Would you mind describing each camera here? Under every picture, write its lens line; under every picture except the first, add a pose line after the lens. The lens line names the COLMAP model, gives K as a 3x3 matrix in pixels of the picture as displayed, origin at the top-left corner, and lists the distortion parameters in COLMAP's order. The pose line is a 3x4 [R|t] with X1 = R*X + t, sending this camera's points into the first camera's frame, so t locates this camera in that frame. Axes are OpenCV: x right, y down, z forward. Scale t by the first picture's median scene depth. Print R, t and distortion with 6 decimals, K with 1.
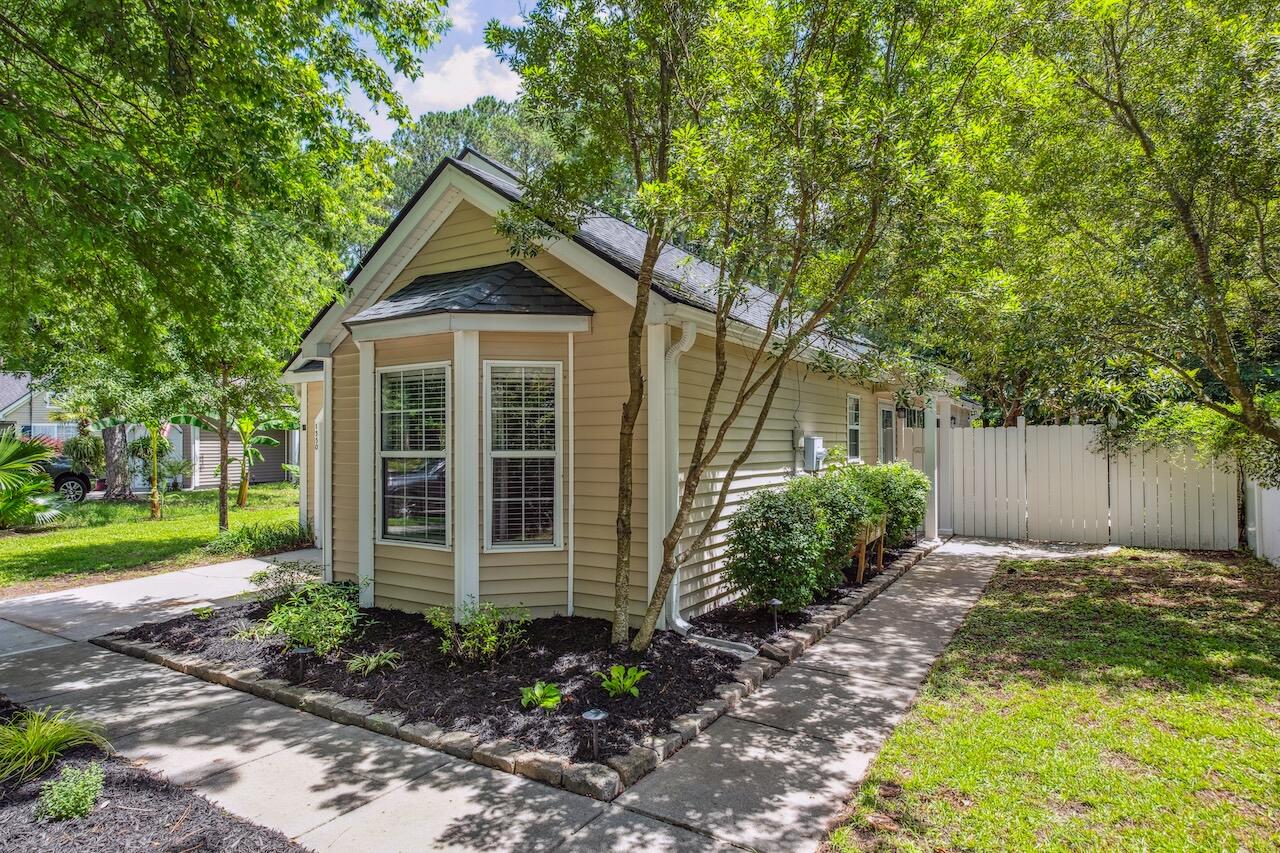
lens RADIAL K [[727.5, 0, 640.1], [0, 727.5, 426.8], [0, 0, 1]] dist [0.000136, 0.000162]
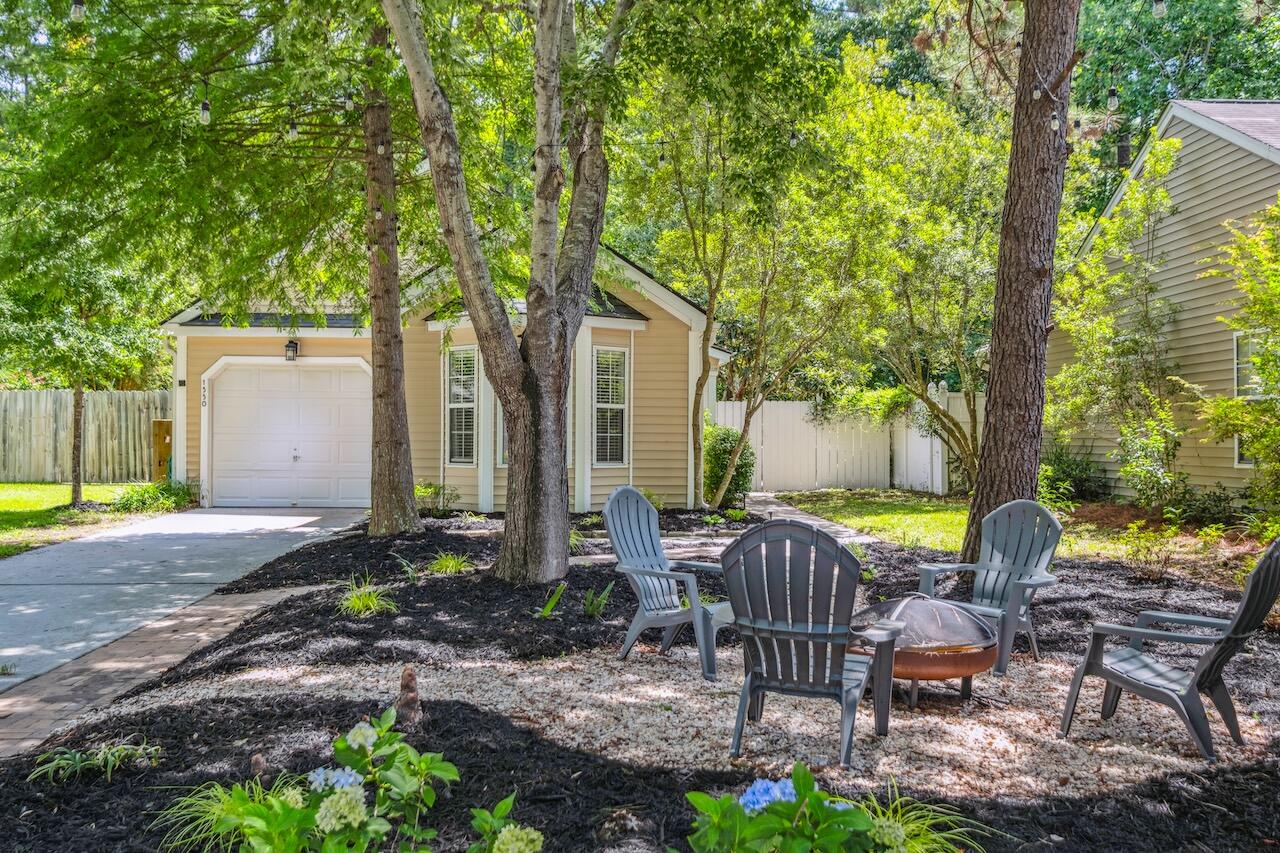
lens RADIAL K [[1138.7, 0, 643.8], [0, 1138.7, 427.8], [0, 0, 1]] dist [-0.002910, 0.000410]
pose [[0.842261, 0.012455, 0.538926, -1.417974], [-0.022079, 0.999691, 0.011403, 0.054655], [-0.538617, -0.021504, 0.842276, -1.117573]]
